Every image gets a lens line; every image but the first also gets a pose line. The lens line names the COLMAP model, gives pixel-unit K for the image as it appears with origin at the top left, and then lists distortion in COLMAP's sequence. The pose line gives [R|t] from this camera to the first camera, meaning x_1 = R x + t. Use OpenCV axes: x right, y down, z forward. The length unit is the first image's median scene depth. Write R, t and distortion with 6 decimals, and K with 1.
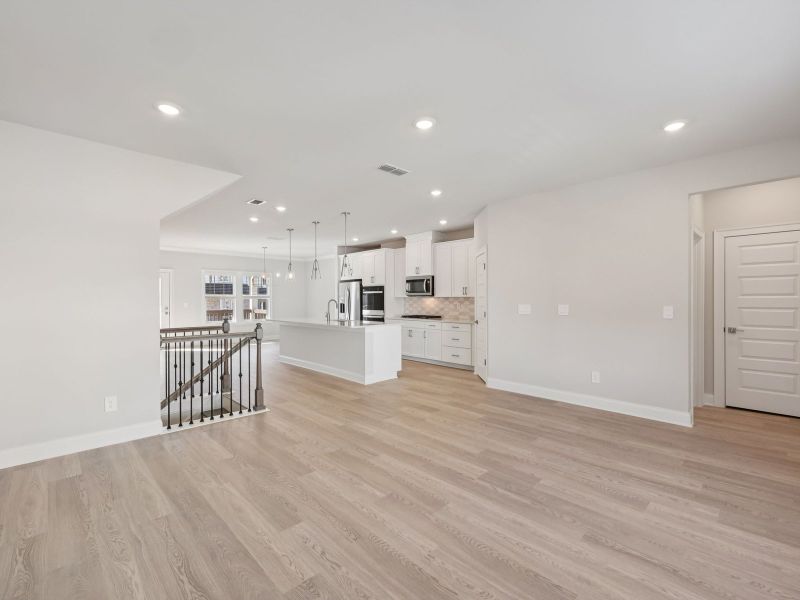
lens RADIAL K [[359.9, 0, 397.7], [0, 359.9, 298.5], [0, 0, 1]] dist [0.000046, 0.000190]
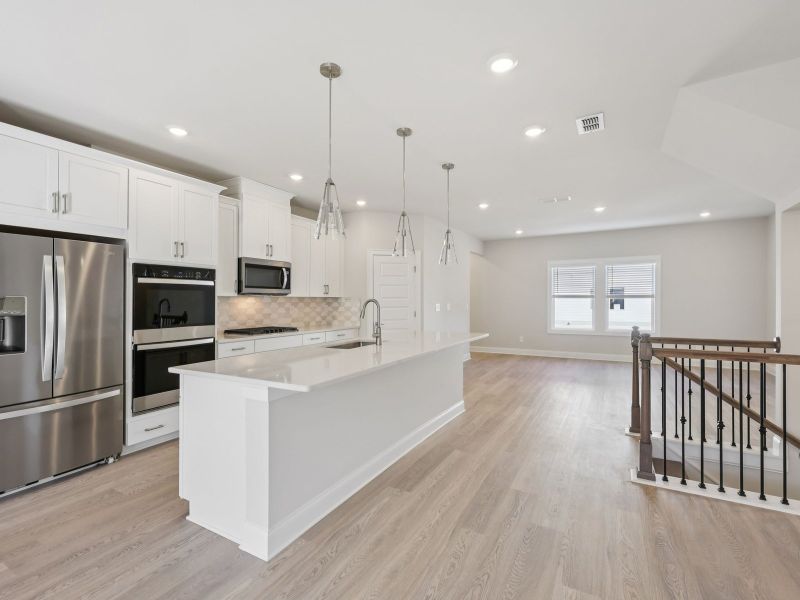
lens RADIAL K [[369.3, 0, 403.2], [0, 369.3, 301.9], [0, 0, 1]] dist [0.000029, -0.000144]
pose [[-0.285616, 0.001717, 0.958343, -0.556675], [0.004835, 0.999988, -0.000351, 0.006198], [-0.958332, 0.004534, -0.285621, 0.935020]]
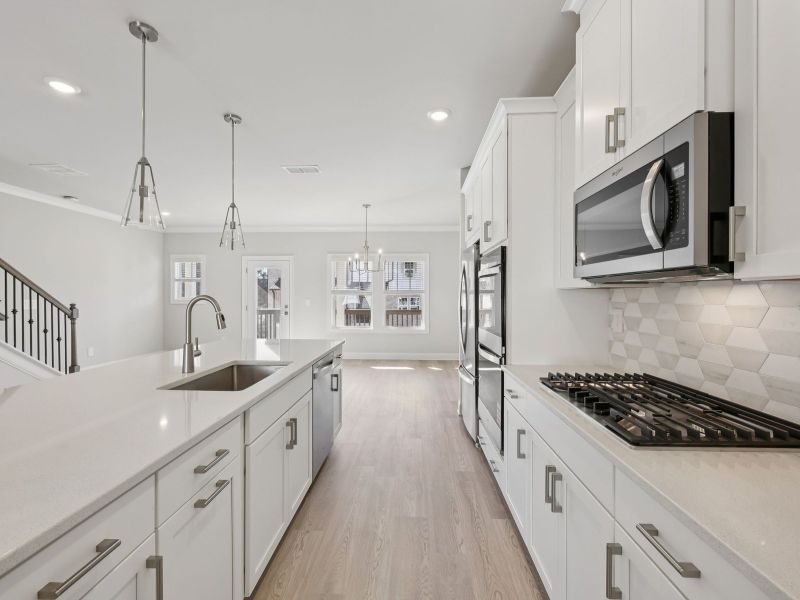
lens RADIAL K [[359.9, 0, 397.7], [0, 359.9, 298.5], [0, 0, 1]] dist [0.000046, 0.000190]
pose [[0.687267, 0.009589, -0.726342, 0.105754], [-0.004923, 0.999951, 0.008543, 0.001957], [0.726388, -0.002296, 0.687281, 0.781614]]
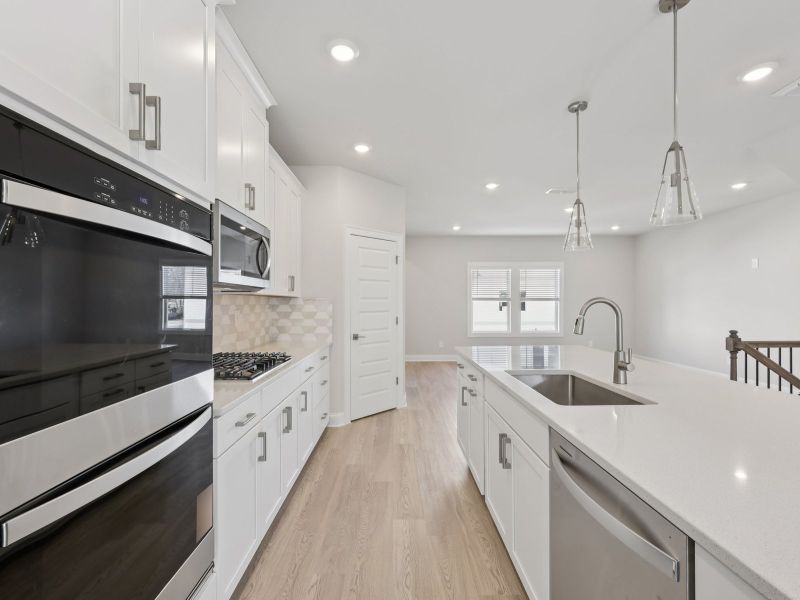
lens RADIAL K [[359.9, 0, 397.7], [0, 359.9, 298.5], [0, 0, 1]] dist [0.000046, 0.000190]
pose [[-0.722315, 0.013509, 0.691433, -0.212454], [0.004429, 0.999879, -0.014908, 0.005519], [-0.691550, -0.007706, -0.722287, 1.088558]]
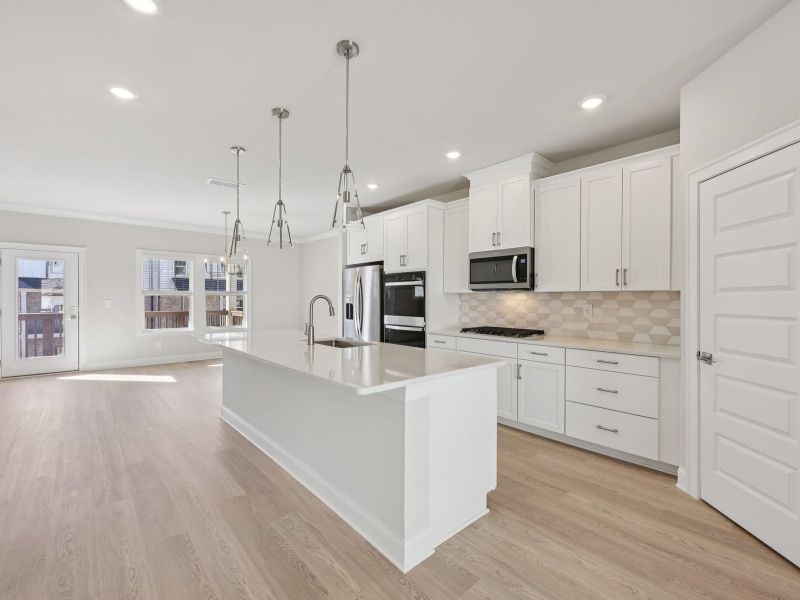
lens RADIAL K [[359.9, 0, 397.7], [0, 359.9, 298.5], [0, 0, 1]] dist [0.000046, 0.000190]
pose [[0.999074, 0.005054, -0.042735, -0.057867], [-0.004998, 0.999987, 0.001417, 0.004813], [0.042742, -0.001202, 0.999085, 0.481269]]
